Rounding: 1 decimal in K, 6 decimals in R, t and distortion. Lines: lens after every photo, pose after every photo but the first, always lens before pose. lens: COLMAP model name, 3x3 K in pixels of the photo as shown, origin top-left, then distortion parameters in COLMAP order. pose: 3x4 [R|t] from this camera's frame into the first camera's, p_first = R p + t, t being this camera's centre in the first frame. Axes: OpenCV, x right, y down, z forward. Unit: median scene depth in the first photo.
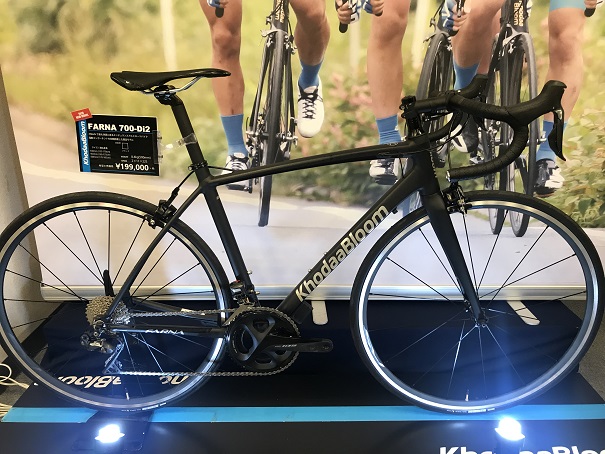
lens RADIAL K [[485.5, 0, 307.1], [0, 485.5, 221.5], [0, 0, 1]] dist [-0.002369, -0.008504]
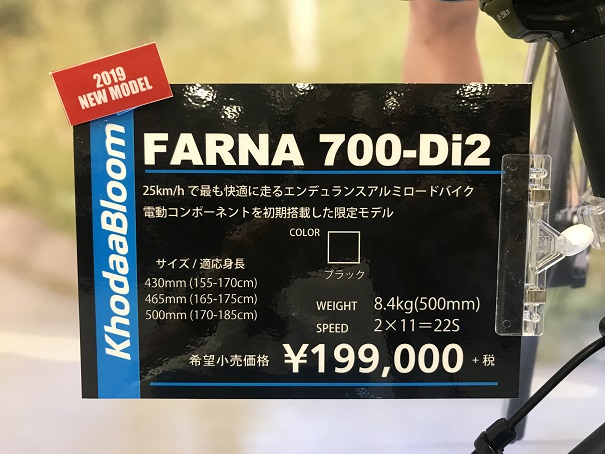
lens RADIAL K [[485.5, 0, 301.5], [0, 485.5, 224.8], [0, 0, 1]] dist [-0.002369, -0.008504]
pose [[0.996864, -0.041140, 0.067601, -0.403195], [0.054854, 0.974947, -0.215568, -0.125153], [-0.057039, 0.218601, 0.974146, 0.819640]]
